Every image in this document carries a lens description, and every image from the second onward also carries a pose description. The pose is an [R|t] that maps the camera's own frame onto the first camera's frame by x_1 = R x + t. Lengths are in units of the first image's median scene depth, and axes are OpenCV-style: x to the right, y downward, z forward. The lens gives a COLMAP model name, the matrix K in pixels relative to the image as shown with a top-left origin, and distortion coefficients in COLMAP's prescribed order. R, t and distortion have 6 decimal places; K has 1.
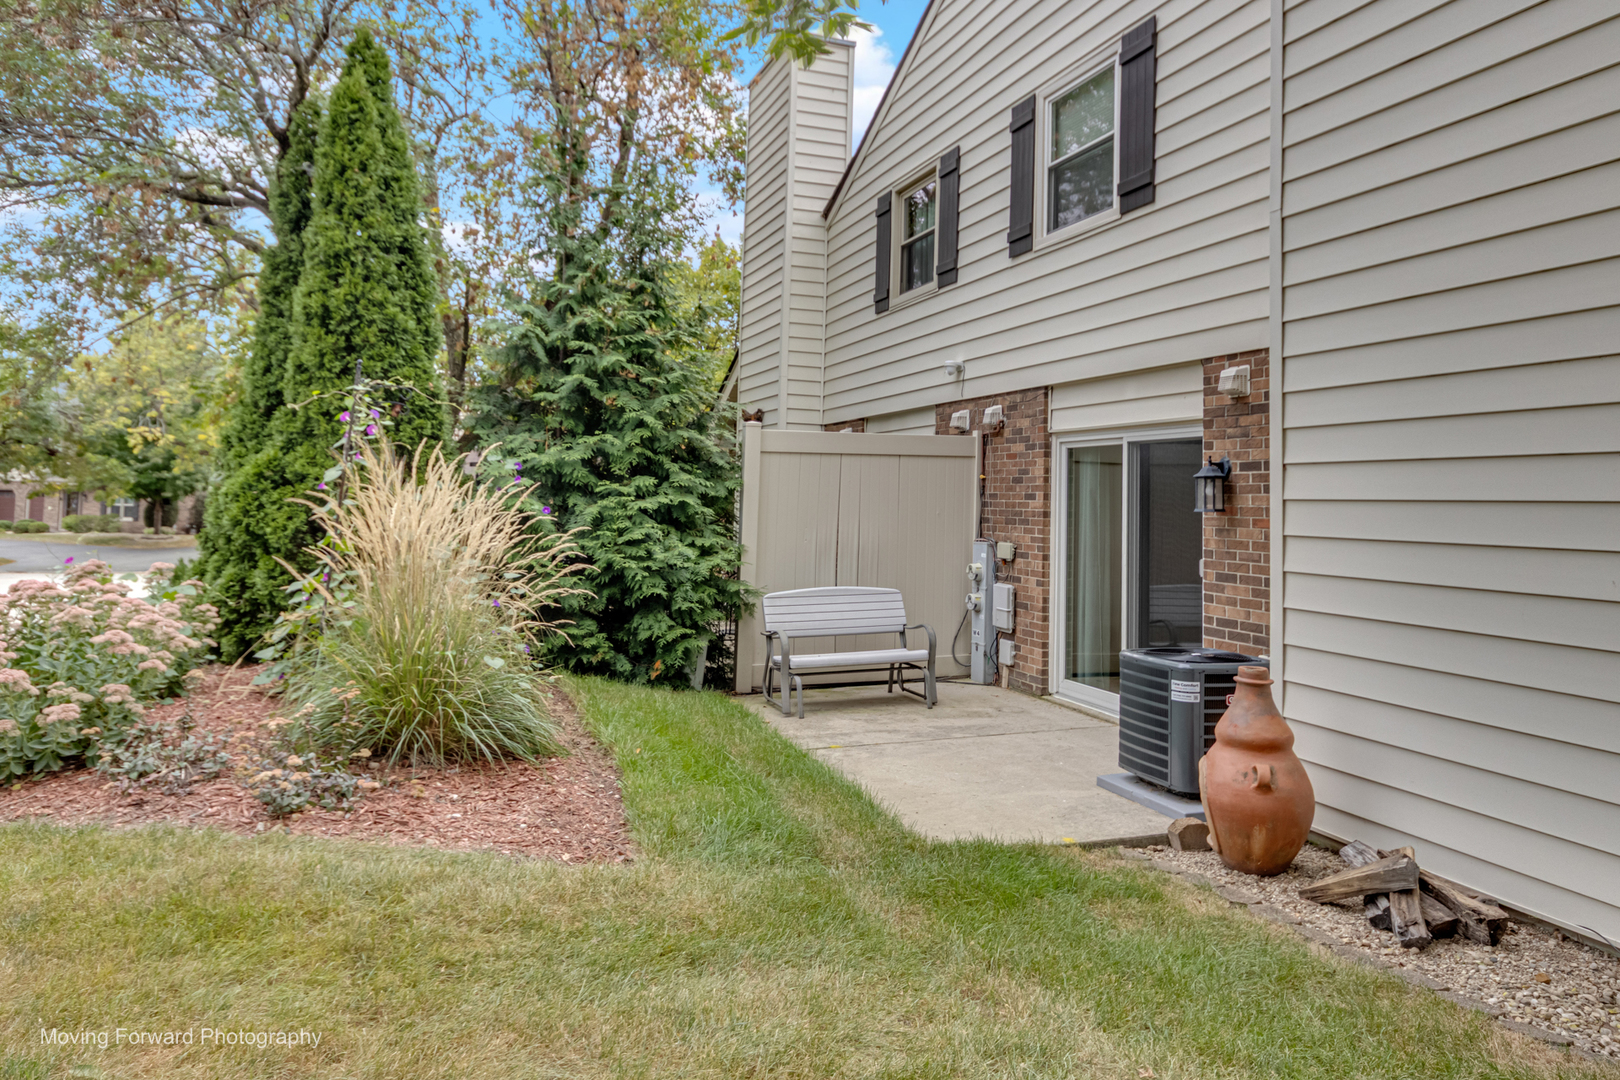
lens RADIAL K [[1084.9, 0, 805.1], [0, 1084.9, 426.5], [0, 0, 1]] dist [-0.011137, 0.002917]
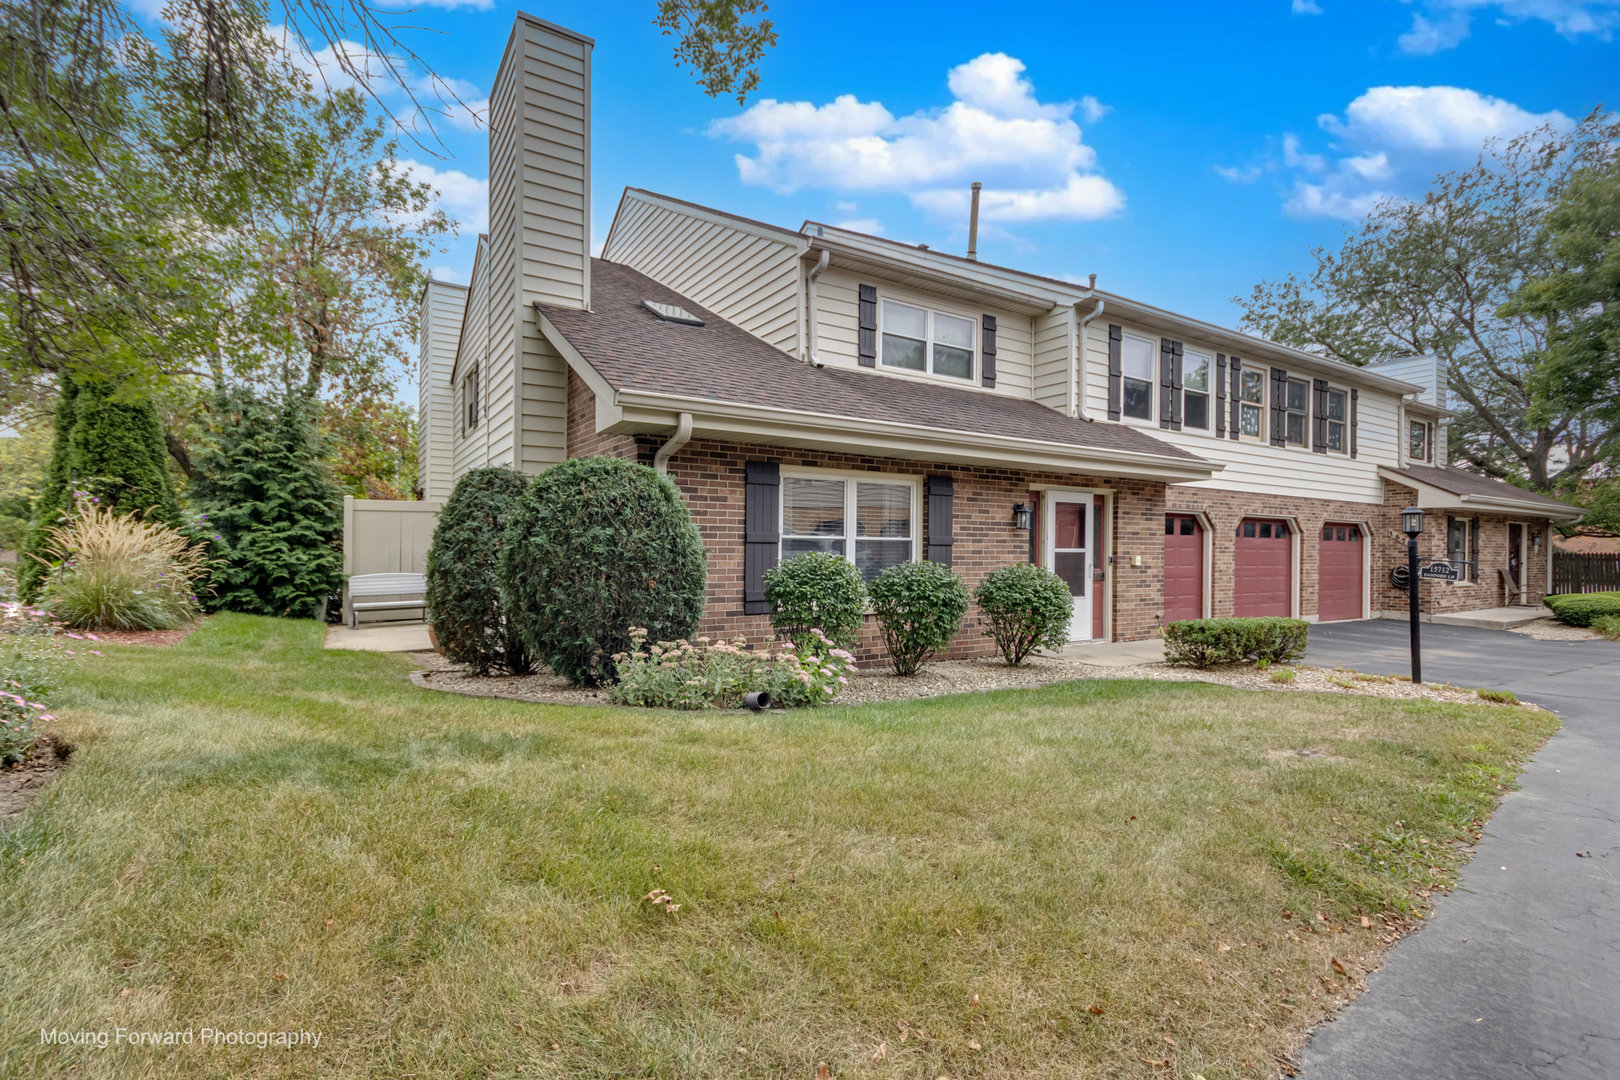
lens RADIAL K [[753.8, 0, 818.0], [0, 753.8, 546.1], [0, 0, 1]] dist [0.001687, 0.000935]
pose [[0.974117, -0.012198, 0.225714, 0.546876], [-0.002968, 0.997767, 0.066730, -0.007715], [-0.226024, -0.065673, 0.971905, -0.675016]]
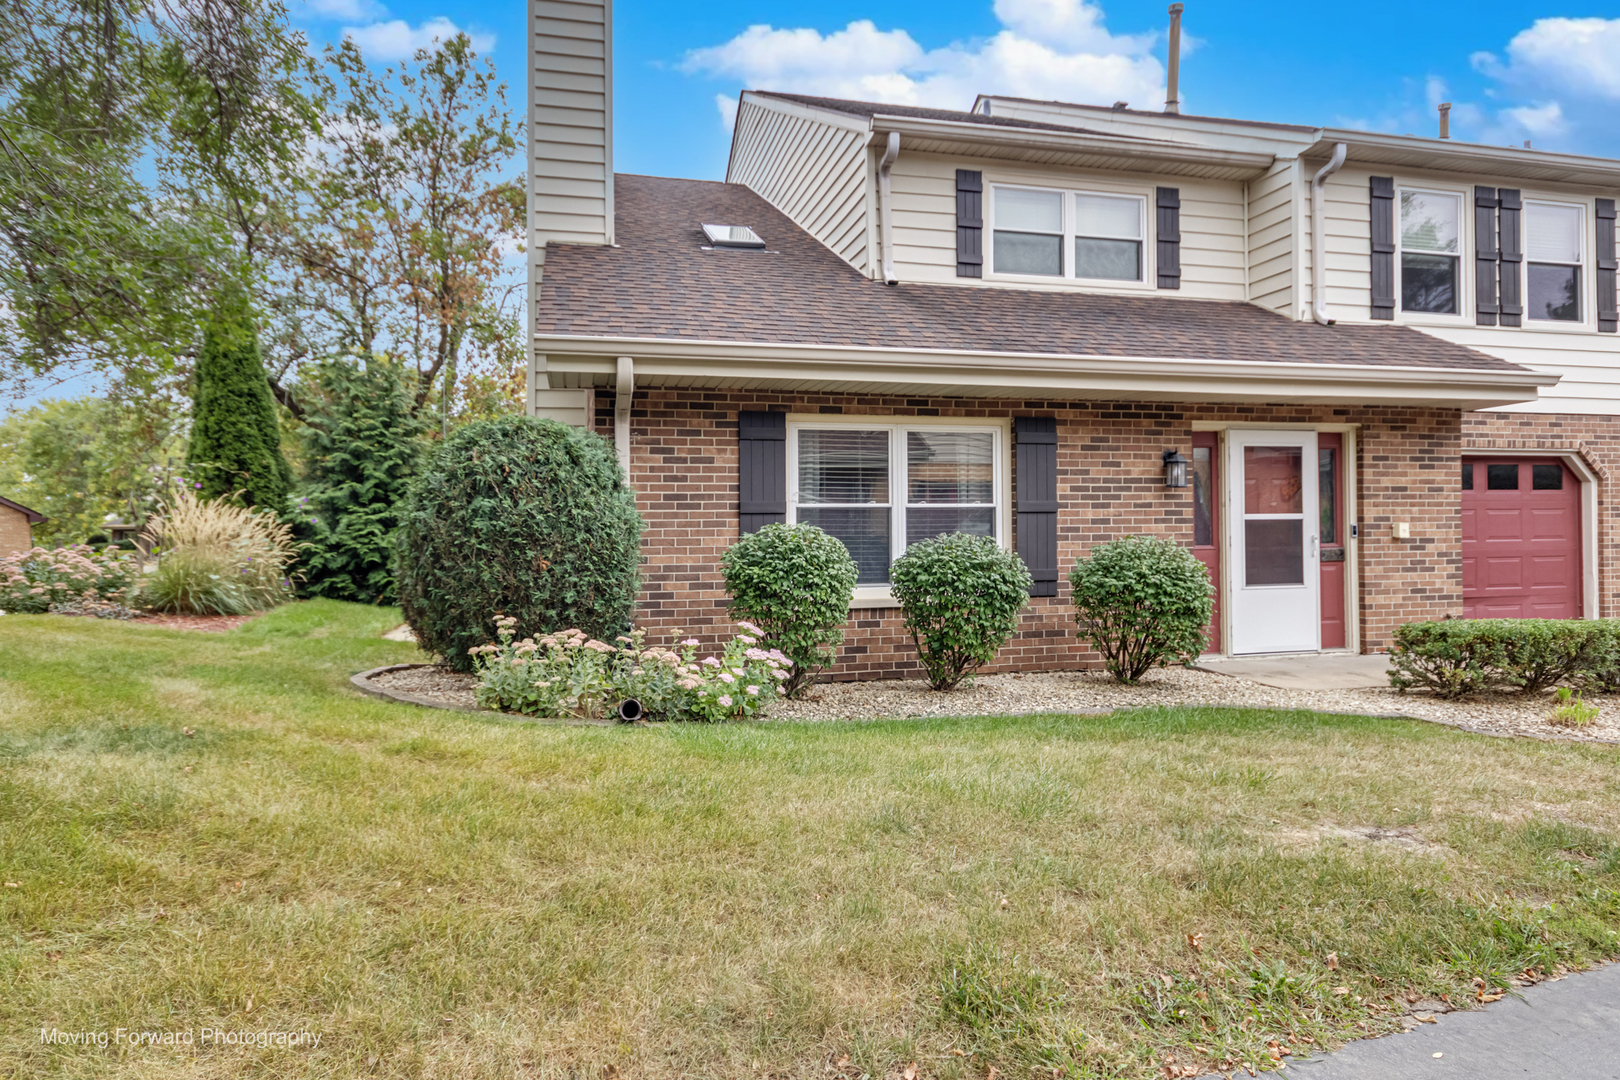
lens RADIAL K [[956.2, 0, 809.9], [0, 956.2, 504.0], [0, 0, 1]] dist [0.006145, -0.001055]
pose [[0.994383, -0.031941, -0.100909, 0.834900], [0.036227, 0.998505, 0.040926, 0.004829], [0.099451, -0.044352, 0.994053, -0.675612]]
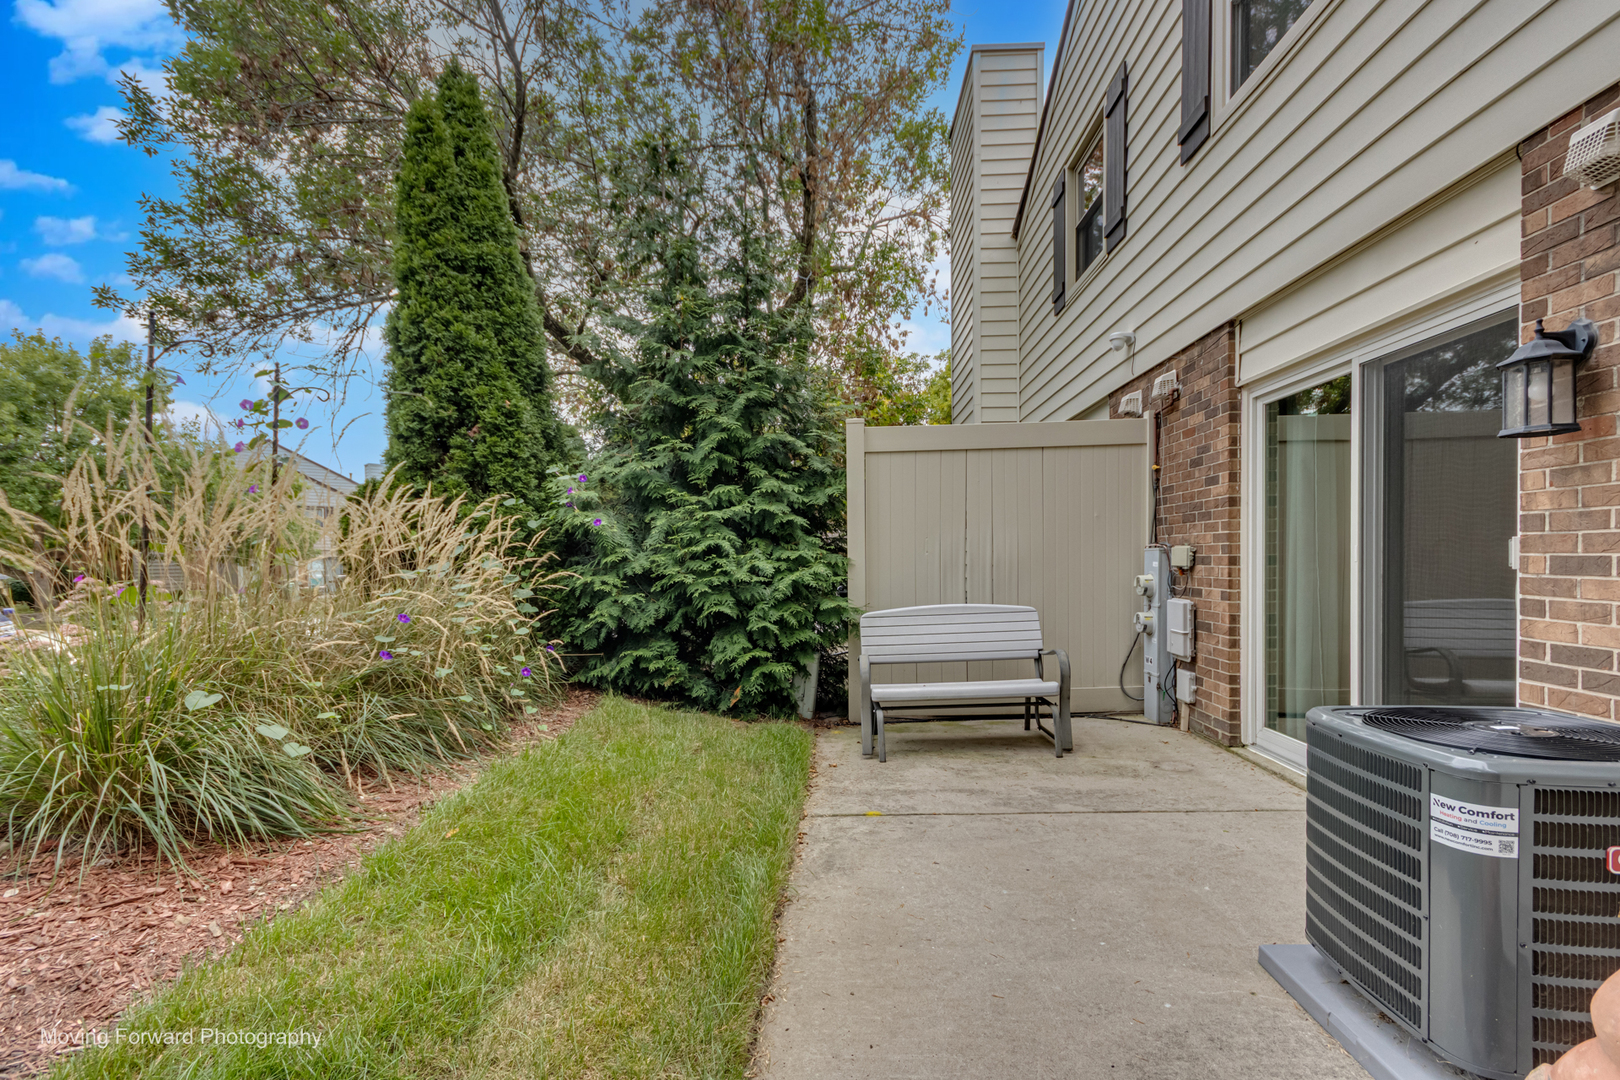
lens RADIAL K [[753.8, 0, 812.5], [0, 753.8, 571.7], [0, 0, 1]] dist [0.001687, 0.000935]
pose [[0.926203, -0.027561, -0.376017, 0.158841], [0.058936, 0.995648, 0.072193, 0.079231], [0.372391, -0.089026, 0.923796, 0.450282]]
